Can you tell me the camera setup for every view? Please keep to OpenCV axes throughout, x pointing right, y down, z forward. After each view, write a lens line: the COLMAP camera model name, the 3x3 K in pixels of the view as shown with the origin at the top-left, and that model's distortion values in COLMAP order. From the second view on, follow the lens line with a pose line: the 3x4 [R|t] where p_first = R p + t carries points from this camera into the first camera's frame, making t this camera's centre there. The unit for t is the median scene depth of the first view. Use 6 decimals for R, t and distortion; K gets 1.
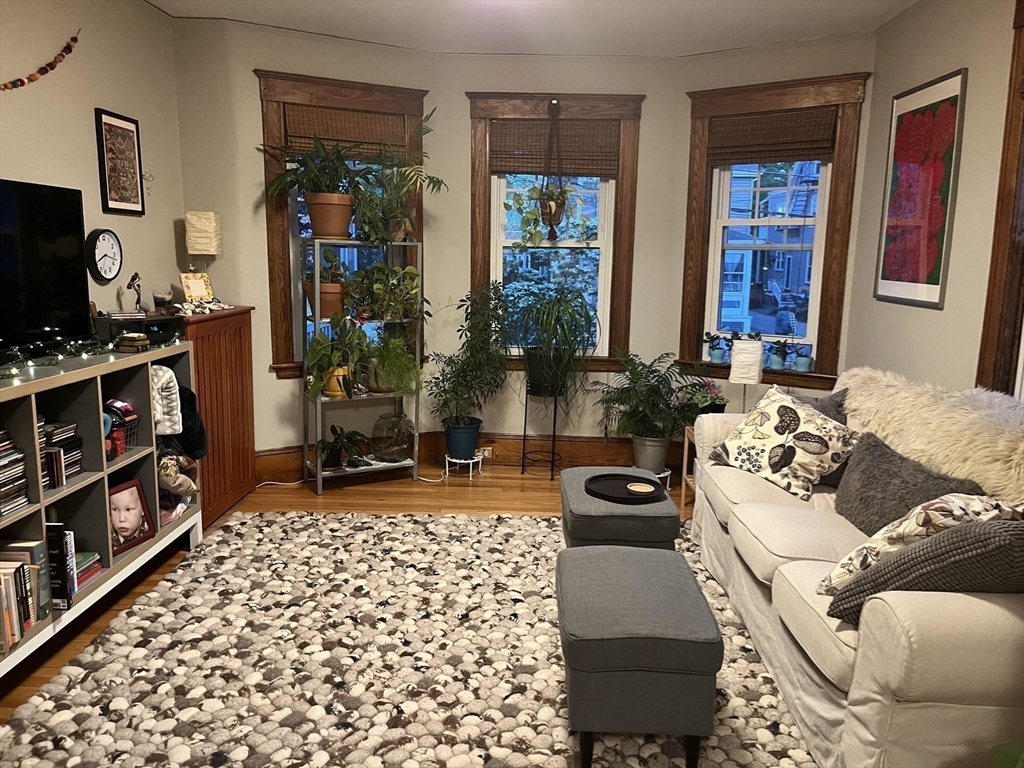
lens RADIAL K [[763.0, 0, 512.0], [0, 763.0, 384.0], [0, 0, 1]] dist [0.054521, -0.070843]
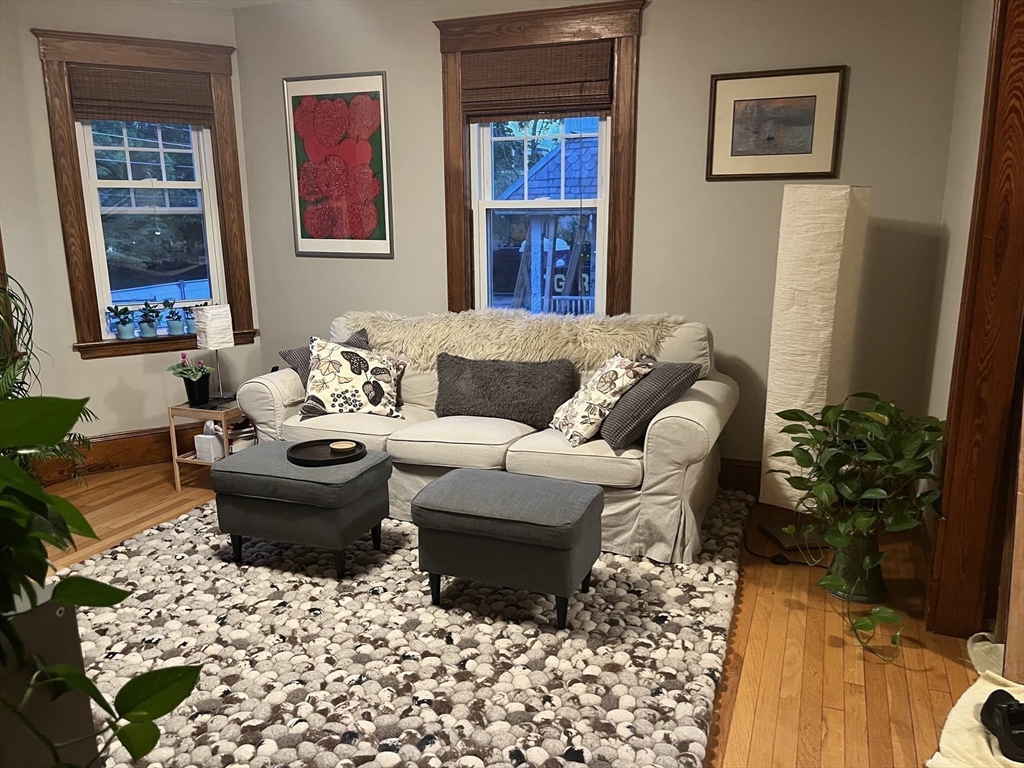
lens RADIAL K [[763.0, 0, 512.0], [0, 763.0, 384.0], [0, 0, 1]] dist [0.054521, -0.070843]
pose [[0.359006, -0.220931, 0.906810, -0.640856], [0.172091, 0.970591, 0.168339, -0.077995], [-0.917333, 0.095619, 0.386468, 0.348646]]
